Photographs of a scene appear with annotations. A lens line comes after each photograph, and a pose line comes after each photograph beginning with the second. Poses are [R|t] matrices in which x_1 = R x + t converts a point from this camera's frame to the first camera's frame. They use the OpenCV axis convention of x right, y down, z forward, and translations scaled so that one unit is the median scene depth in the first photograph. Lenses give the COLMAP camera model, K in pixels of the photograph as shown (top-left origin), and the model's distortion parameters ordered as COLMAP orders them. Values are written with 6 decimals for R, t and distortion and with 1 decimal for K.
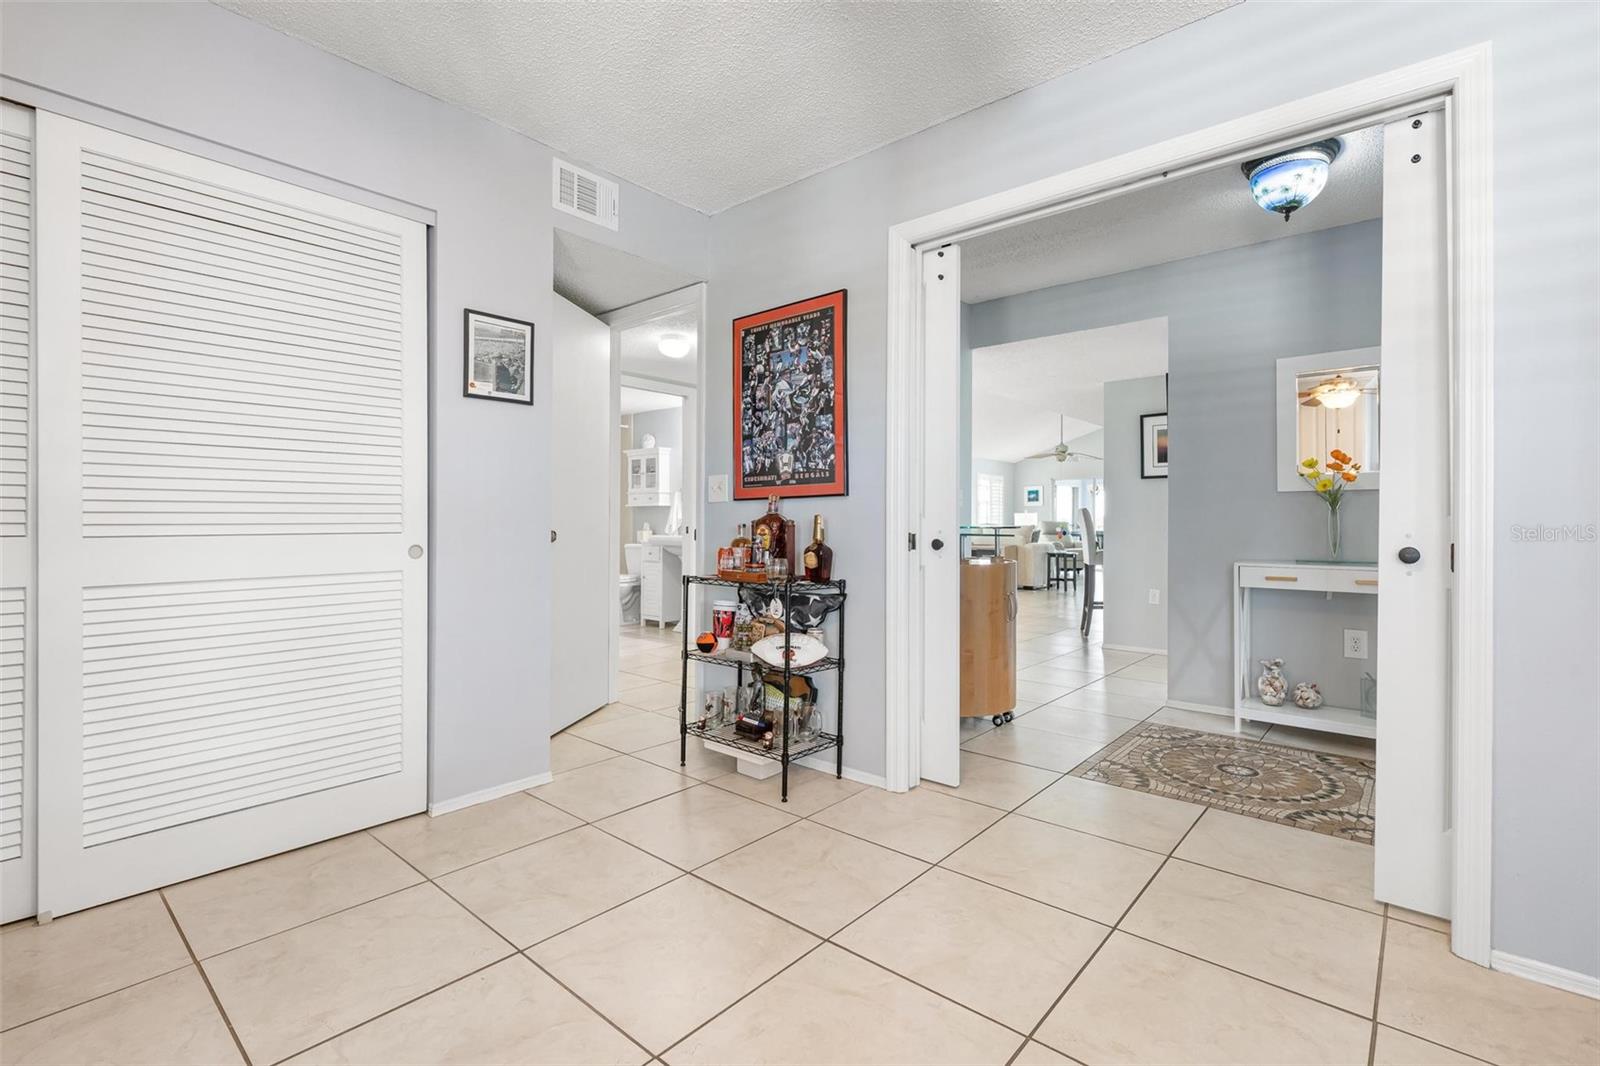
lens RADIAL K [[713.3, 0, 801.0], [0, 713.3, 522.2], [0, 0, 1]] dist [0.001167, 0.000283]
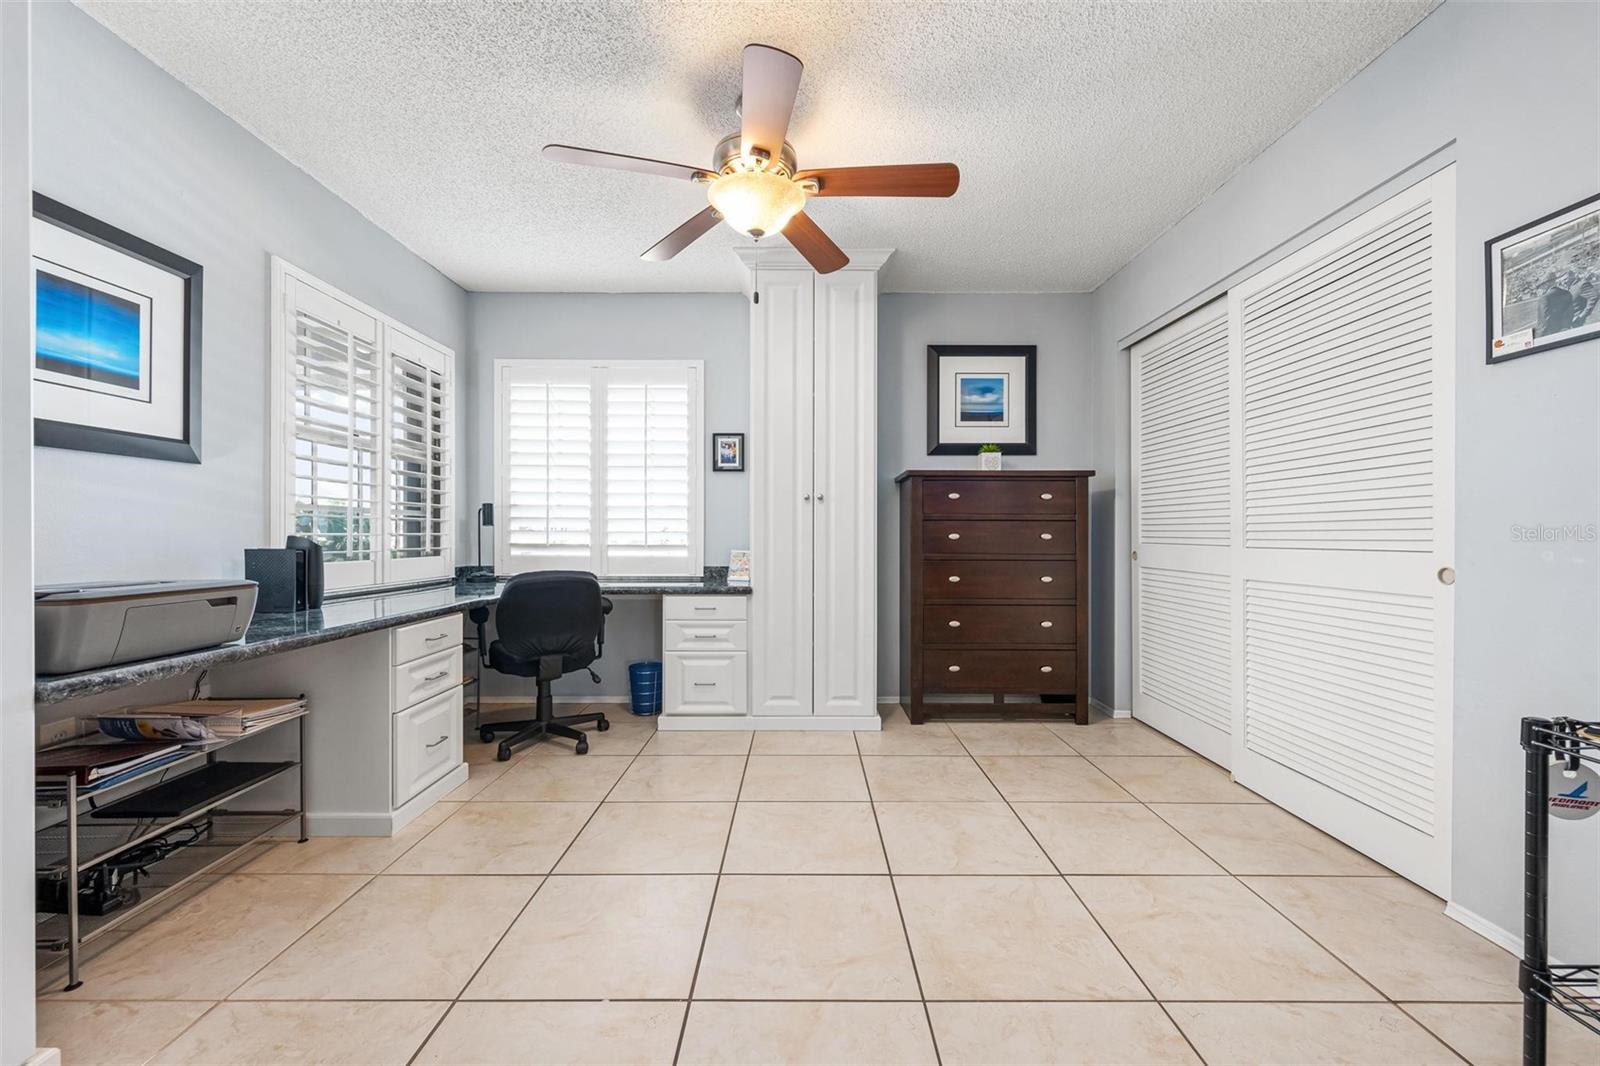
lens RADIAL K [[624.9, 0, 799.7], [0, 624.9, 533.2], [0, 0, 1]] dist [0.002517, 0.000215]
pose [[-0.747334, -0.005822, -0.664423, 0.388814], [-0.006983, 0.999975, -0.000908, -0.000542], [0.664411, 0.003961, -0.747357, 0.848965]]
